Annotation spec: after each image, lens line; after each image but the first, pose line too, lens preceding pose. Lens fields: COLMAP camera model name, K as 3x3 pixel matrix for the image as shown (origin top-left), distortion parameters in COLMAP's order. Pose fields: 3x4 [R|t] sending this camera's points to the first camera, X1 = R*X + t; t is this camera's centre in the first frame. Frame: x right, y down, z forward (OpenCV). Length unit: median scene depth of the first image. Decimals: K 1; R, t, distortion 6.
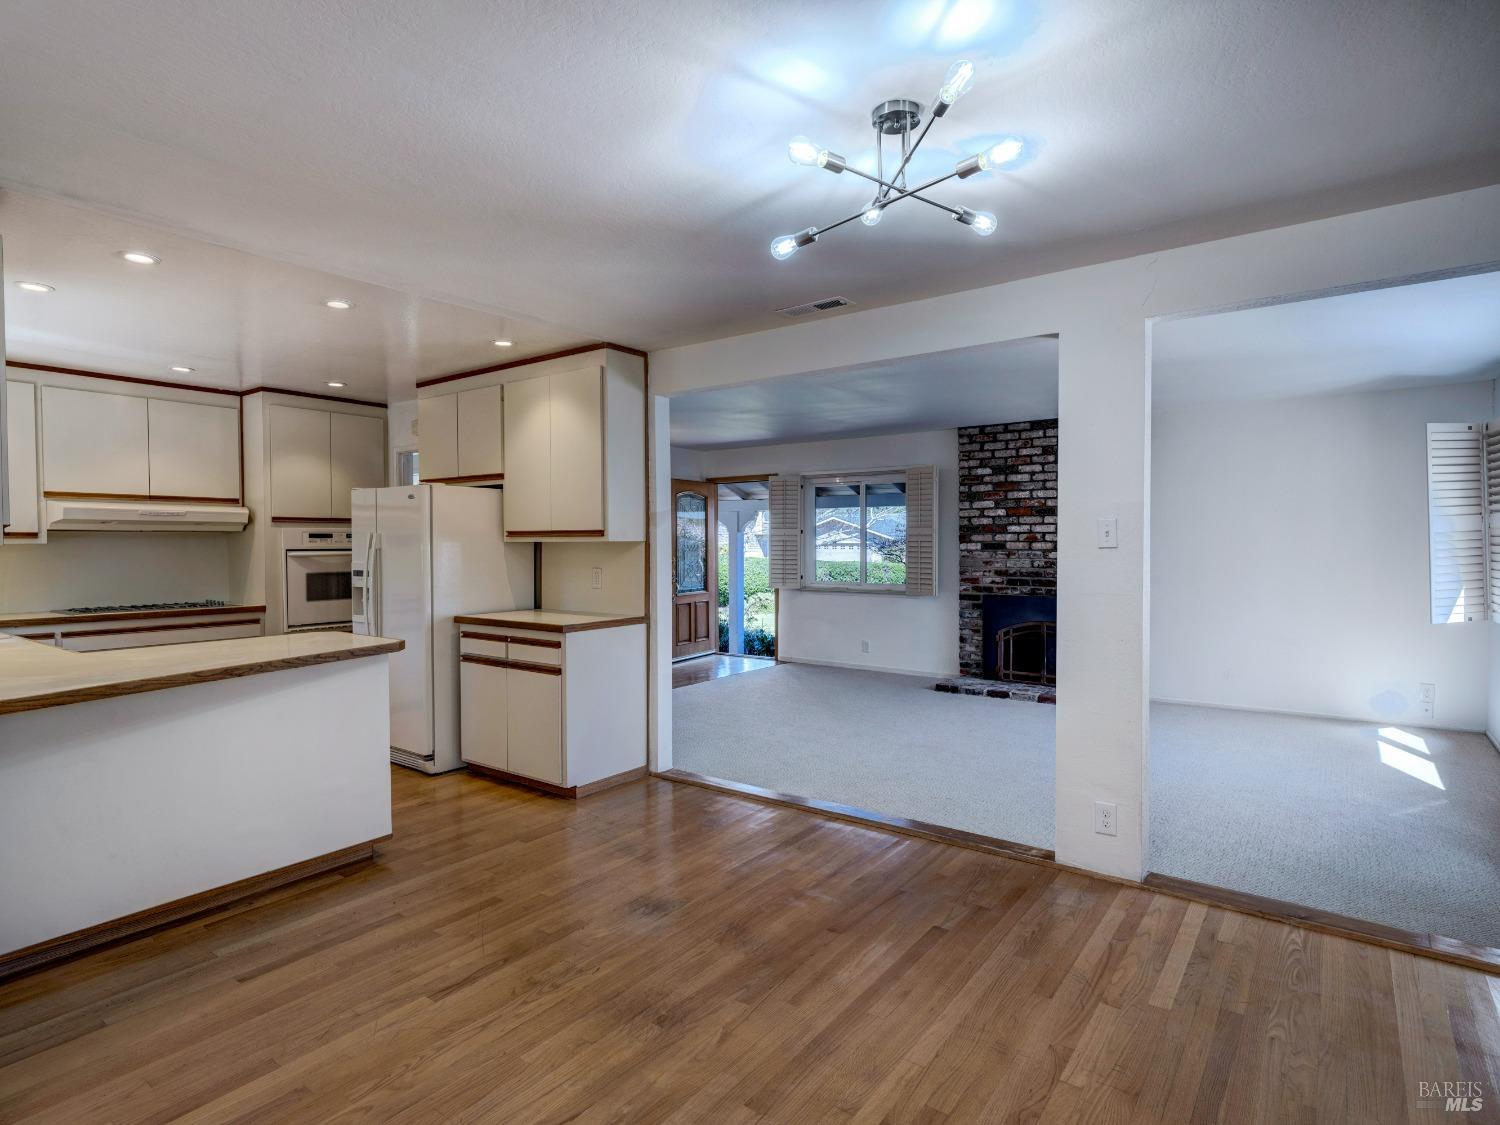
lens RADIAL K [[802.2, 0, 746.8], [0, 802.2, 561.1], [0, 0, 1]] dist [0.006955, -0.008342]
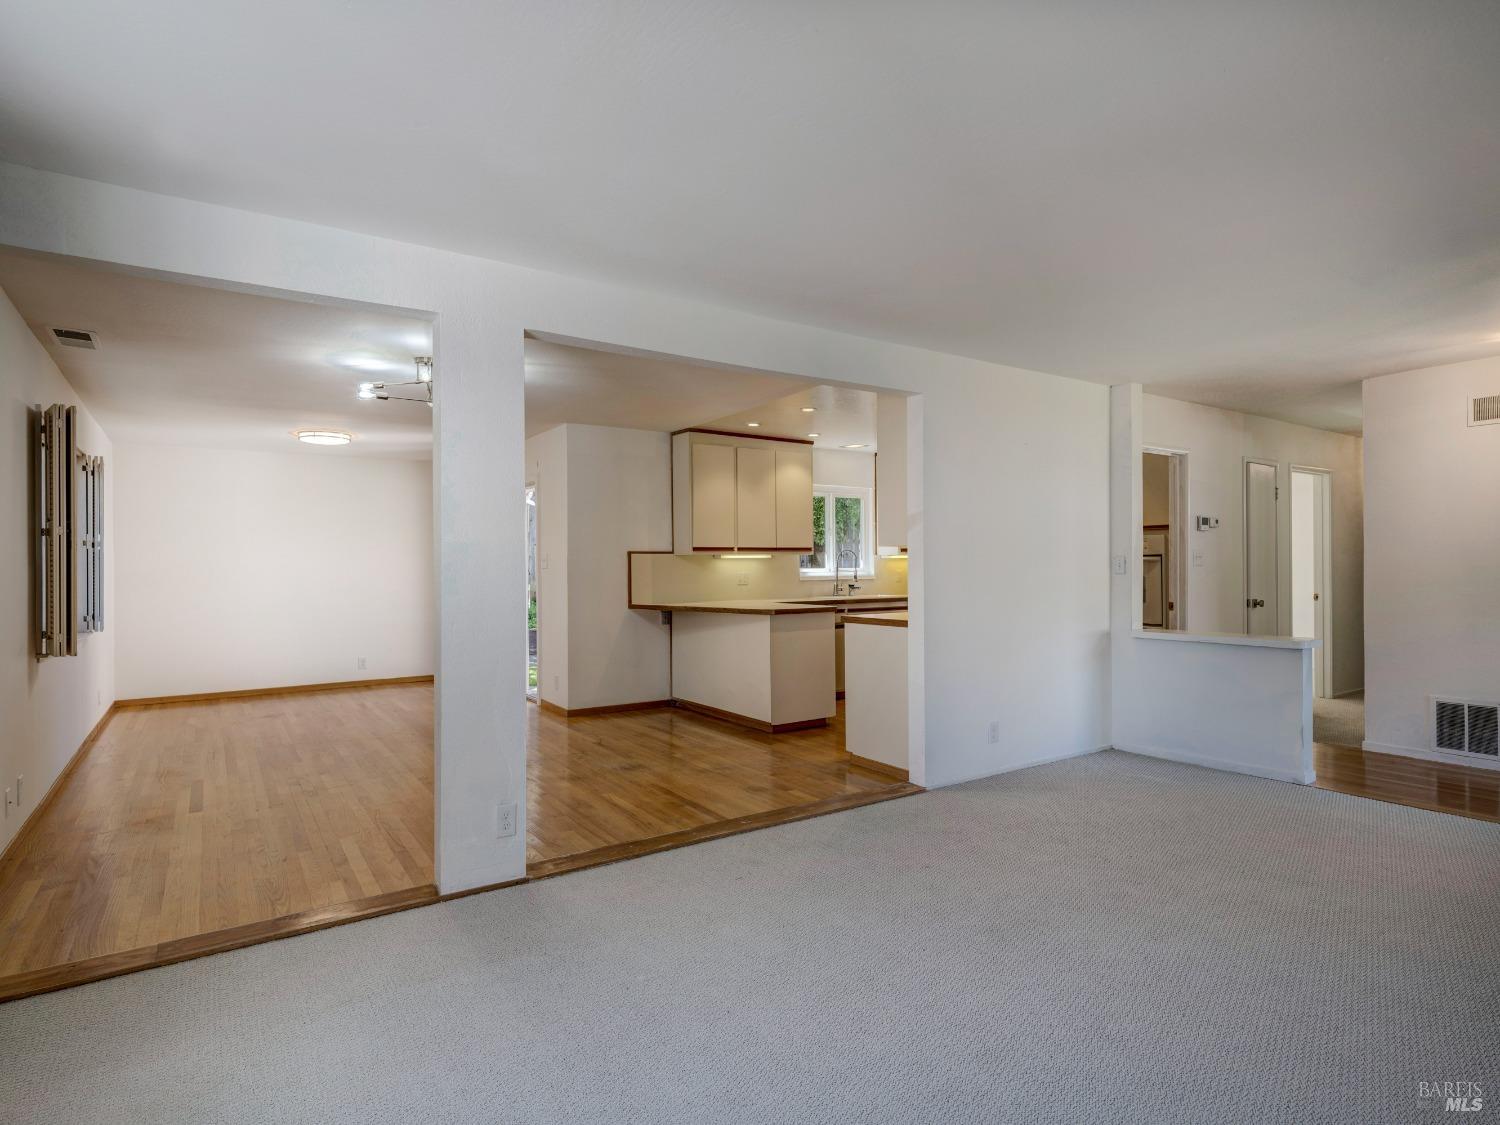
lens RADIAL K [[802.2, 0, 754.3], [0, 802.2, 559.4], [0, 0, 1]] dist [0.006955, -0.008342]
pose [[-0.332201, -0.001898, -0.943207, 0.708369], [-0.012895, 0.999914, 0.002530, -0.005537], [0.943120, 0.013004, -0.332197, 0.926083]]
